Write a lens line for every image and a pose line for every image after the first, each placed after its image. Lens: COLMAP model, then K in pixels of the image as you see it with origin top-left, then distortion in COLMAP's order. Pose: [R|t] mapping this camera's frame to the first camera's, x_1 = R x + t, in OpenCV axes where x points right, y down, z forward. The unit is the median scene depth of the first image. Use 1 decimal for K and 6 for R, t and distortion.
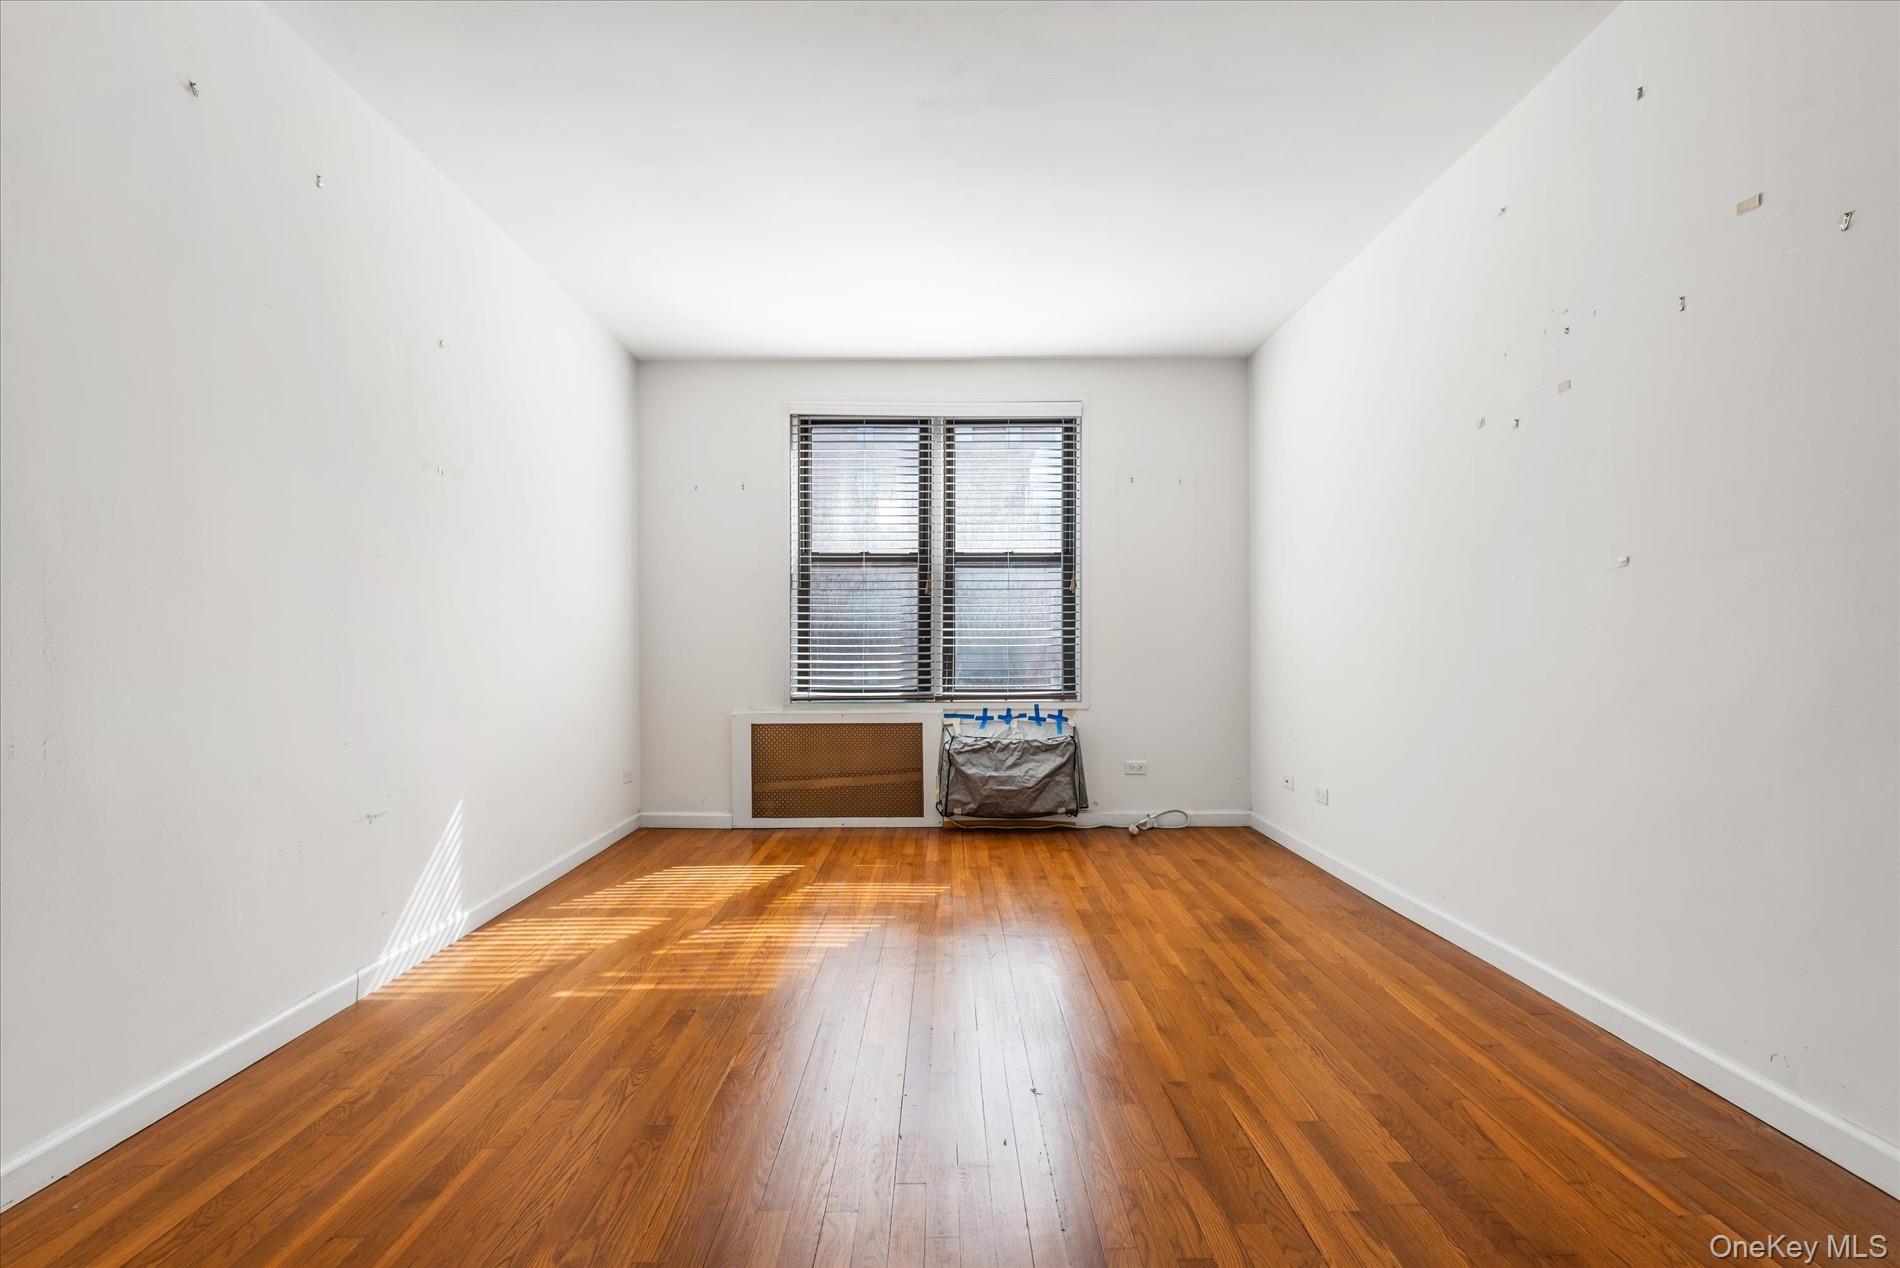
lens RADIAL K [[855.8, 0, 947.8], [0, 855.8, 645.4], [0, 0, 1]] dist [0.035871, -0.028090]
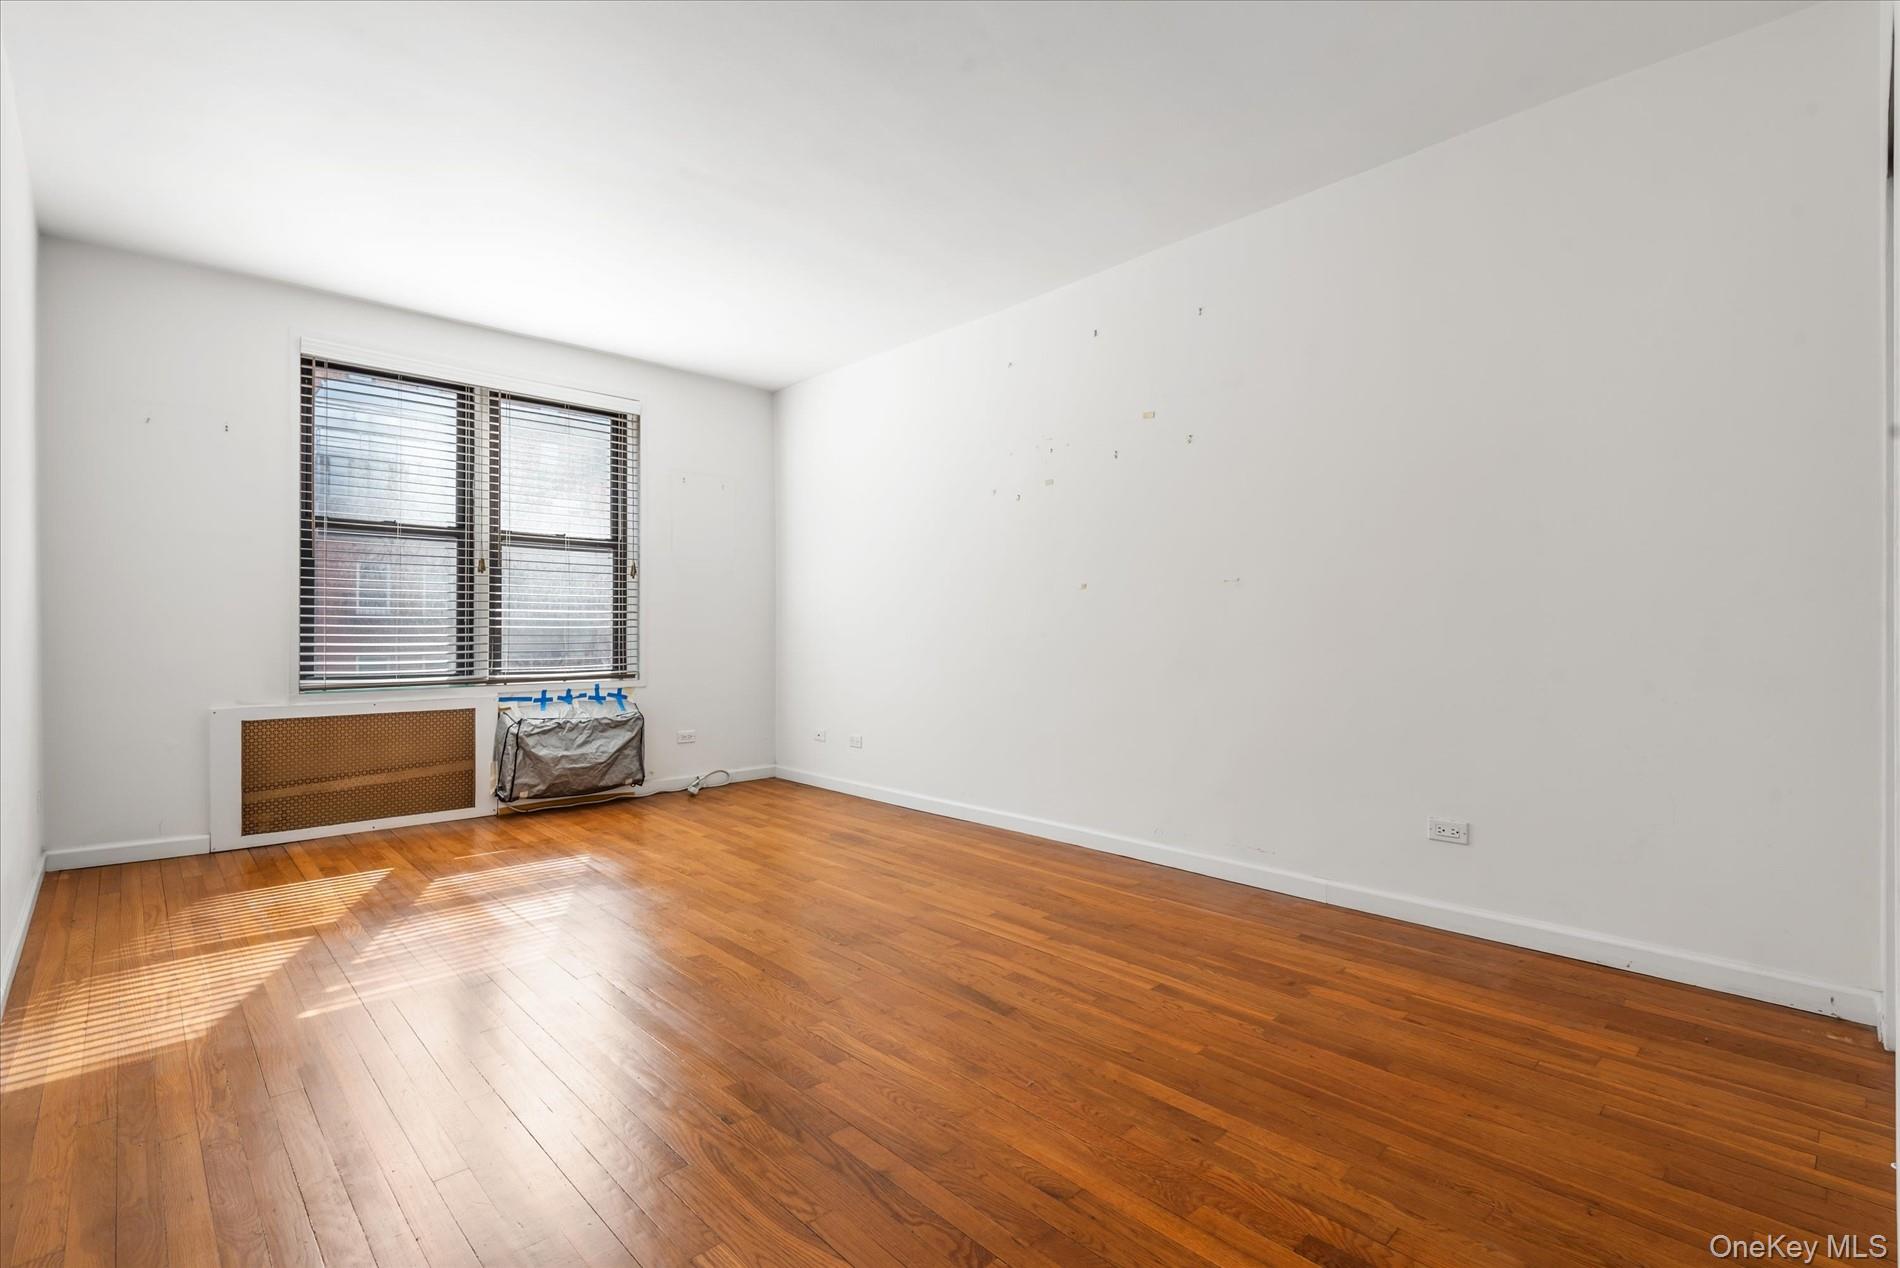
lens RADIAL K [[867.5, 0, 956.3], [0, 867.5, 631.2], [0, 0, 1]] dist [-0.000627, -0.000282]
pose [[0.722400, 0.004856, 0.691459, -0.310020], [-0.008820, 0.999959, 0.002193, -0.001768], [-0.691420, -0.007683, 0.722413, -0.064566]]
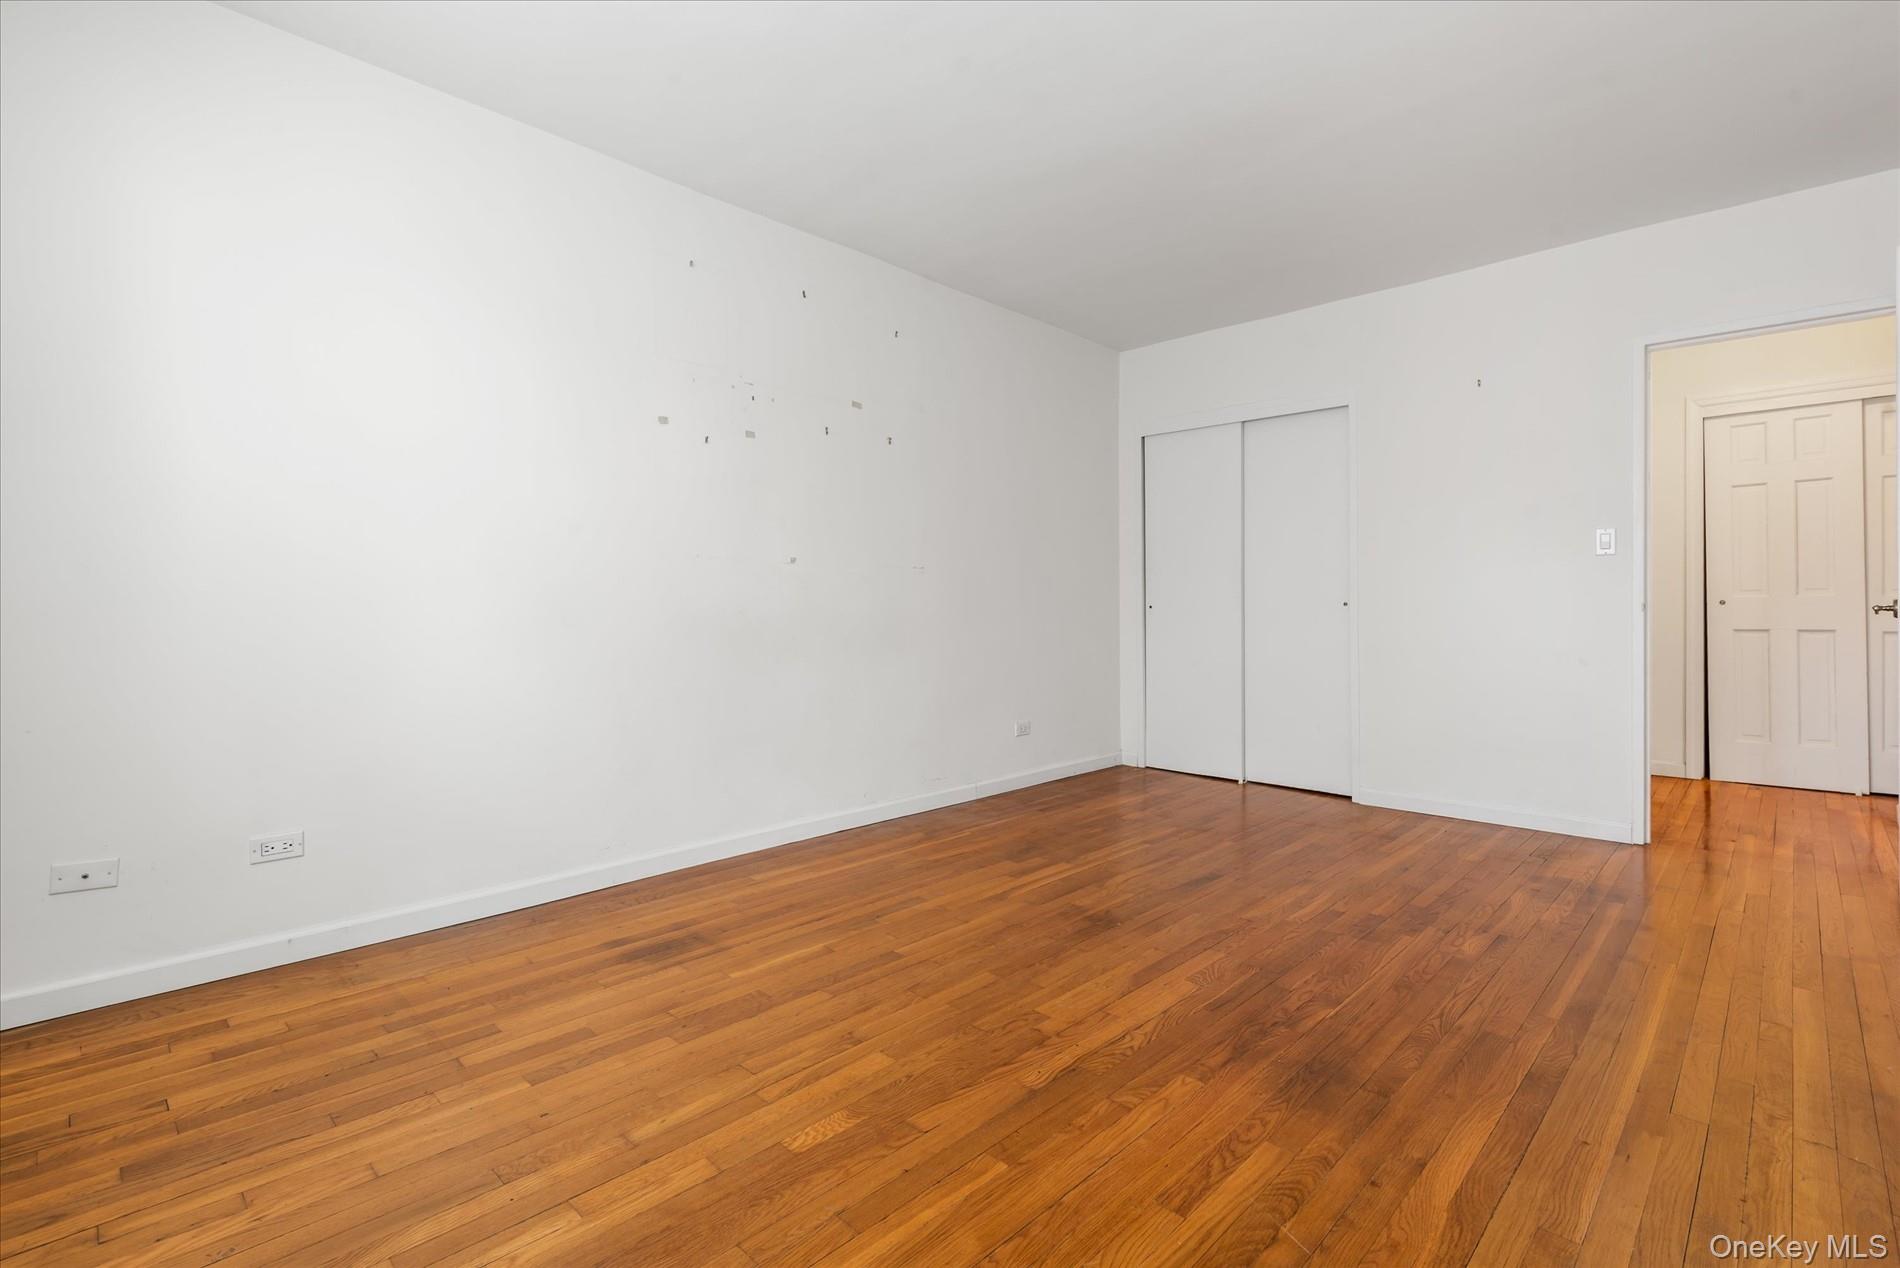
lens RADIAL K [[867.5, 0, 956.3], [0, 867.5, 631.2], [0, 0, 1]] dist [-0.000627, -0.000282]
pose [[-0.713300, -0.011584, 0.700763, -0.286006], [0.004334, 0.999771, 0.020939, 0.003096], [-0.700845, 0.017973, -0.713087, 0.893392]]
